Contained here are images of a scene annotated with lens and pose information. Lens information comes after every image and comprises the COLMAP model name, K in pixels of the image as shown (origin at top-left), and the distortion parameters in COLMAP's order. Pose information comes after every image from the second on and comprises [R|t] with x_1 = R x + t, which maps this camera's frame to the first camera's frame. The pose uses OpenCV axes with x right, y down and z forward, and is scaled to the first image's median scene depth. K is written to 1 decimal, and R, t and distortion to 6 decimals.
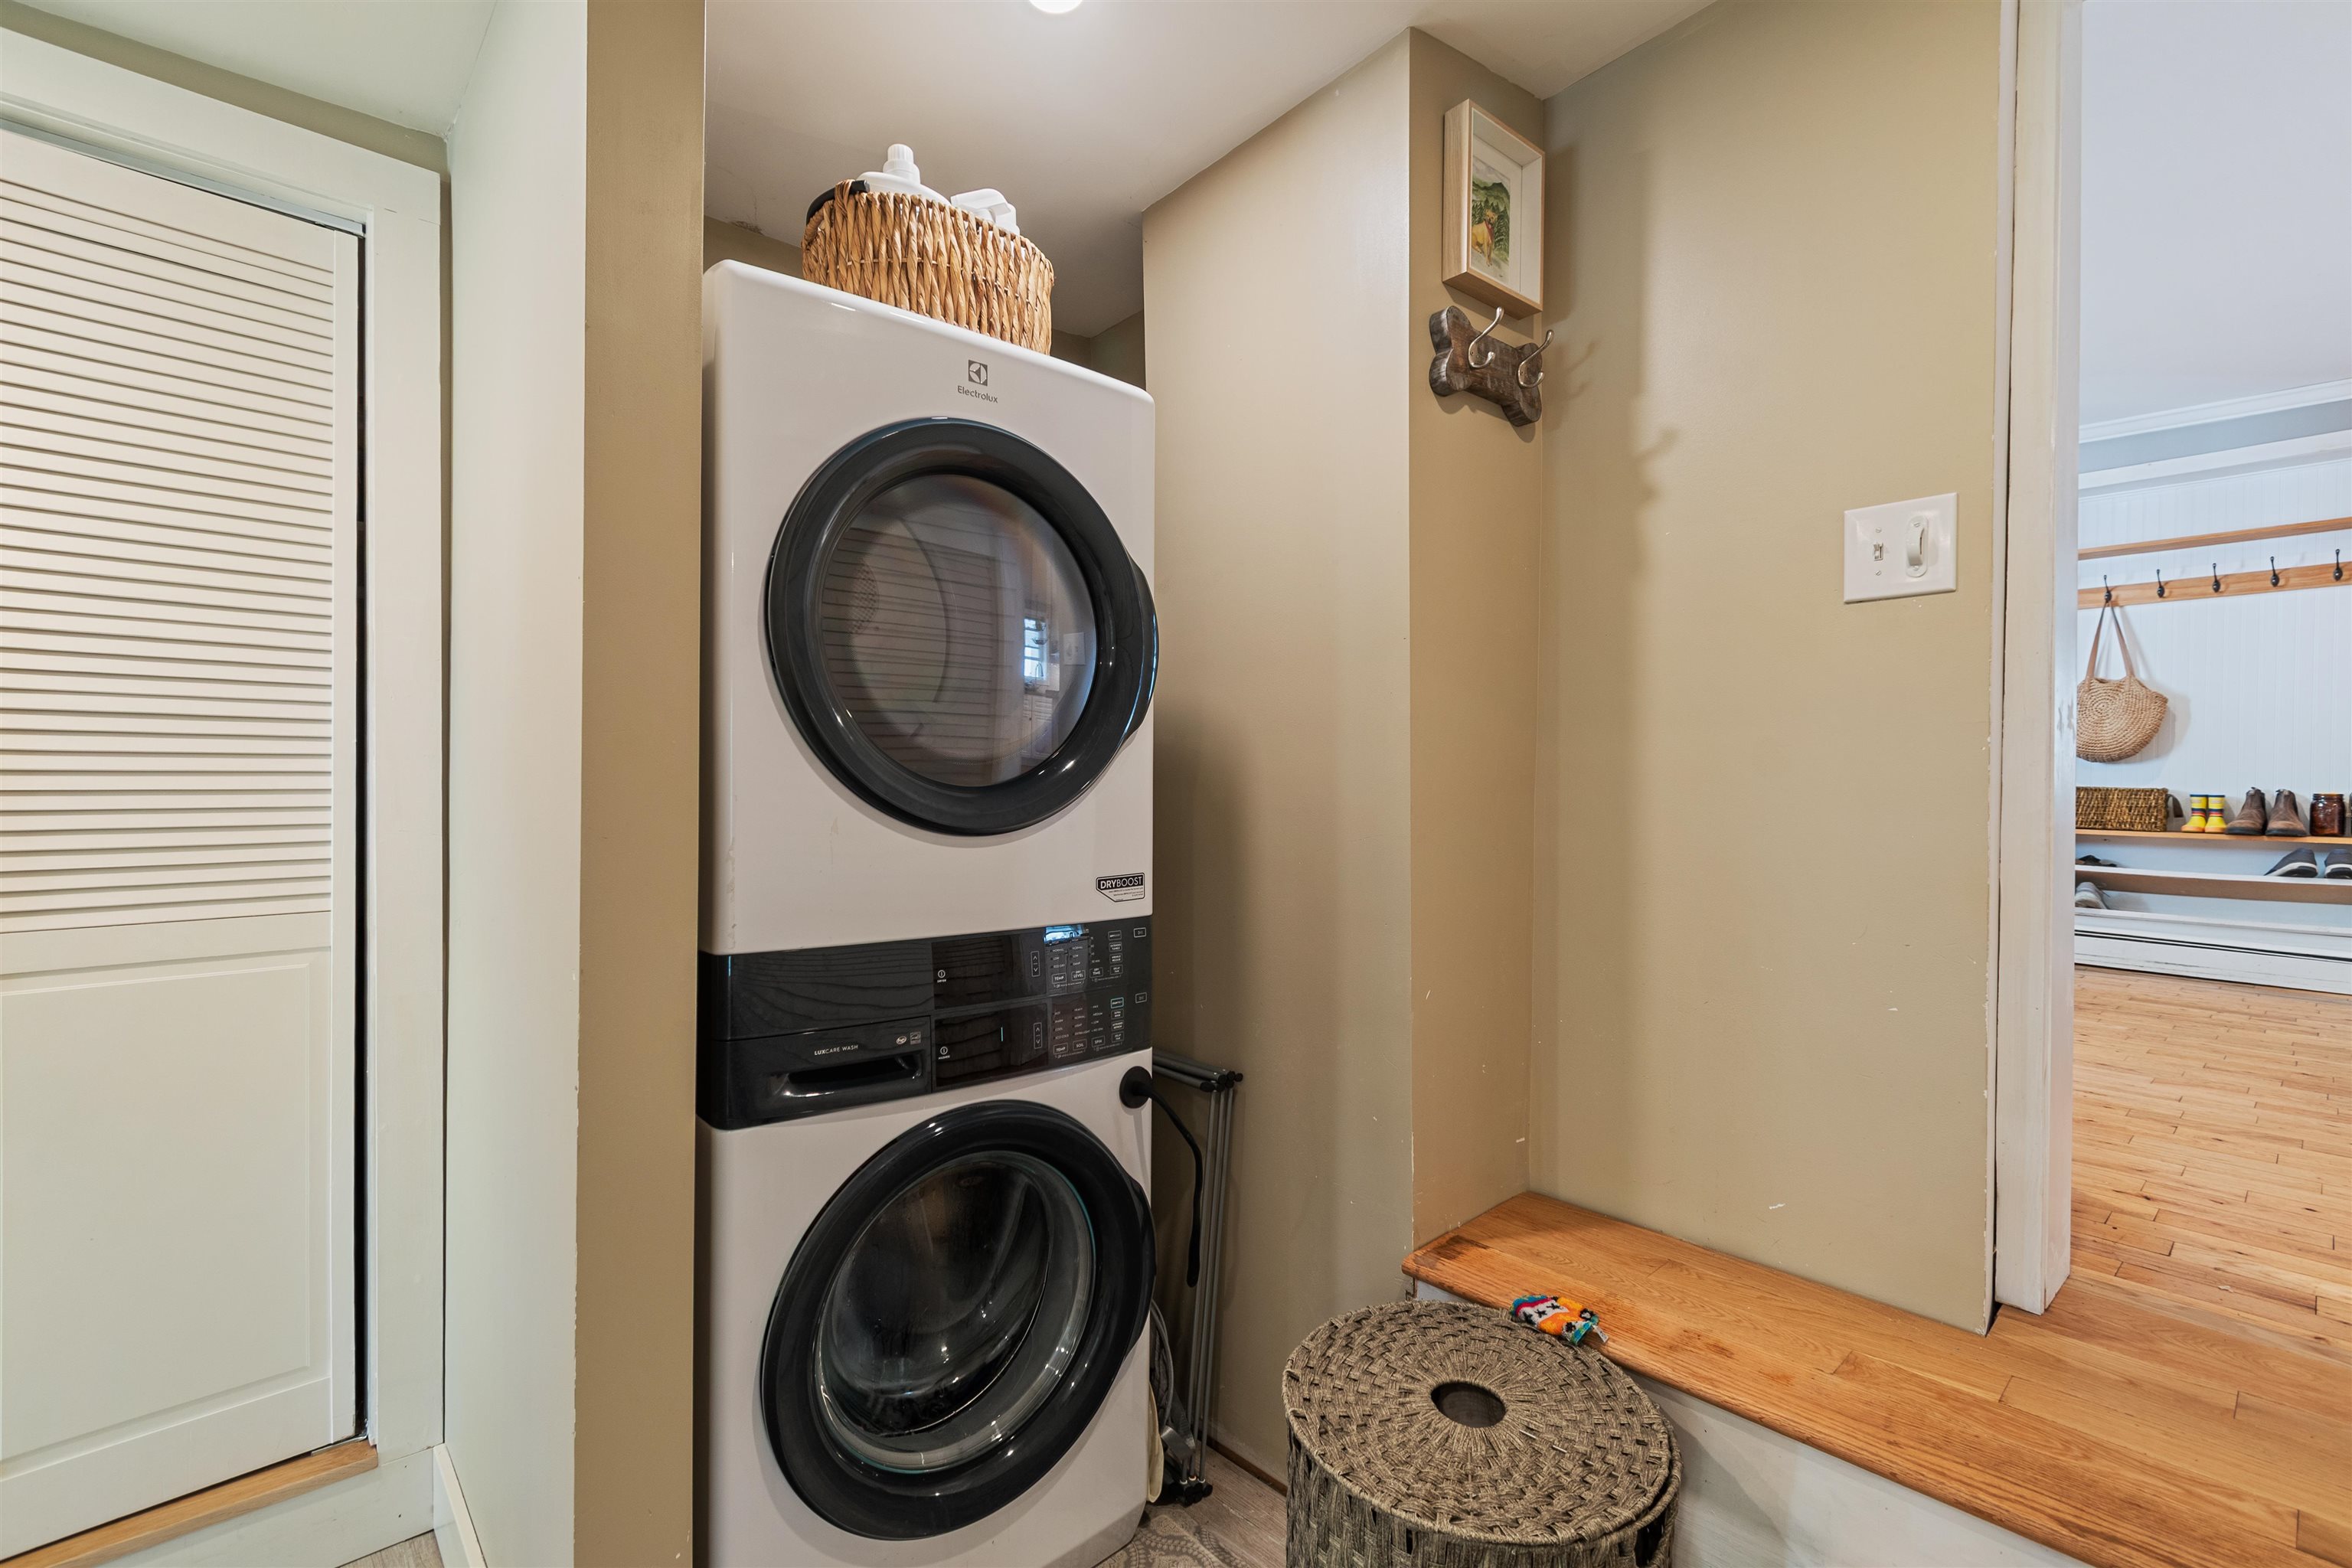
lens RADIAL K [[1088.3, 0, 1169.5], [0, 1088.3, 802.1], [0, 0, 1]] dist [0.004907, 0.000317]
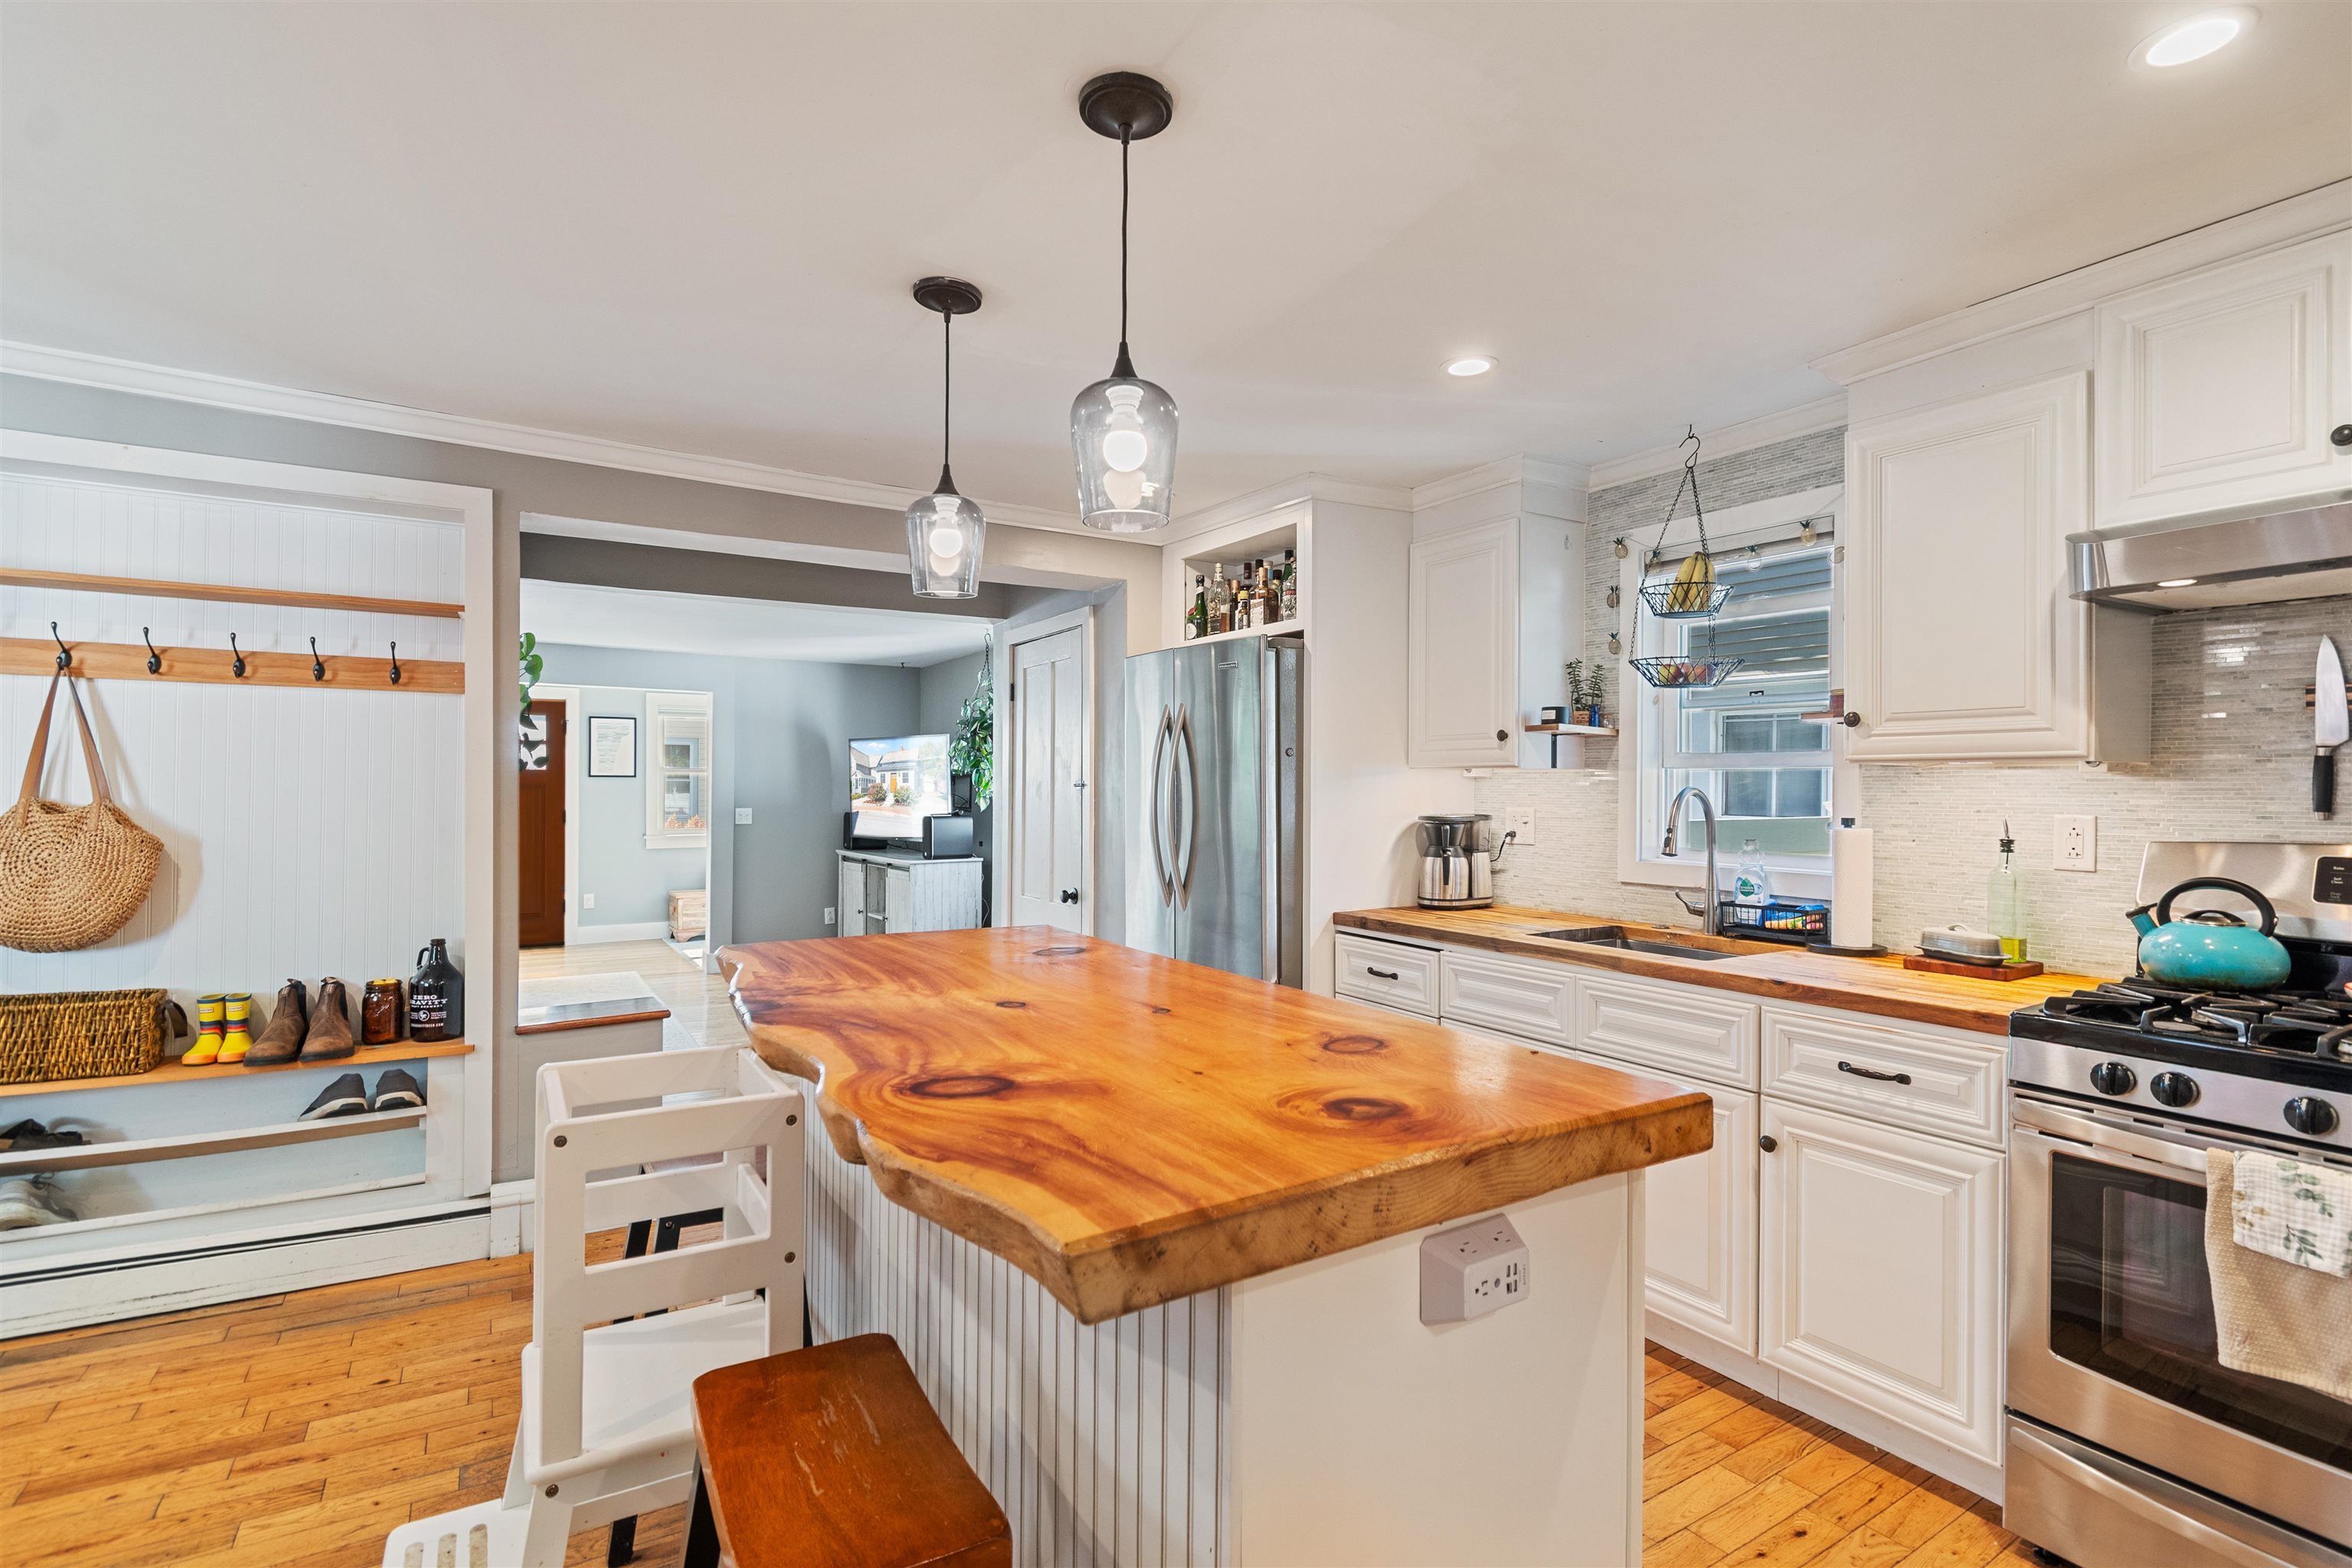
lens RADIAL K [[1105.6, 0, 1168.7], [0, 1105.6, 786.5], [0, 0, 1]] dist [-0.003165, -0.000555]
pose [[0.194077, -0.003500, 0.980980, 0.430125], [0.001425, 0.999994, 0.003285, -0.129405], [-0.980985, 0.000761, 0.194081, 0.340825]]
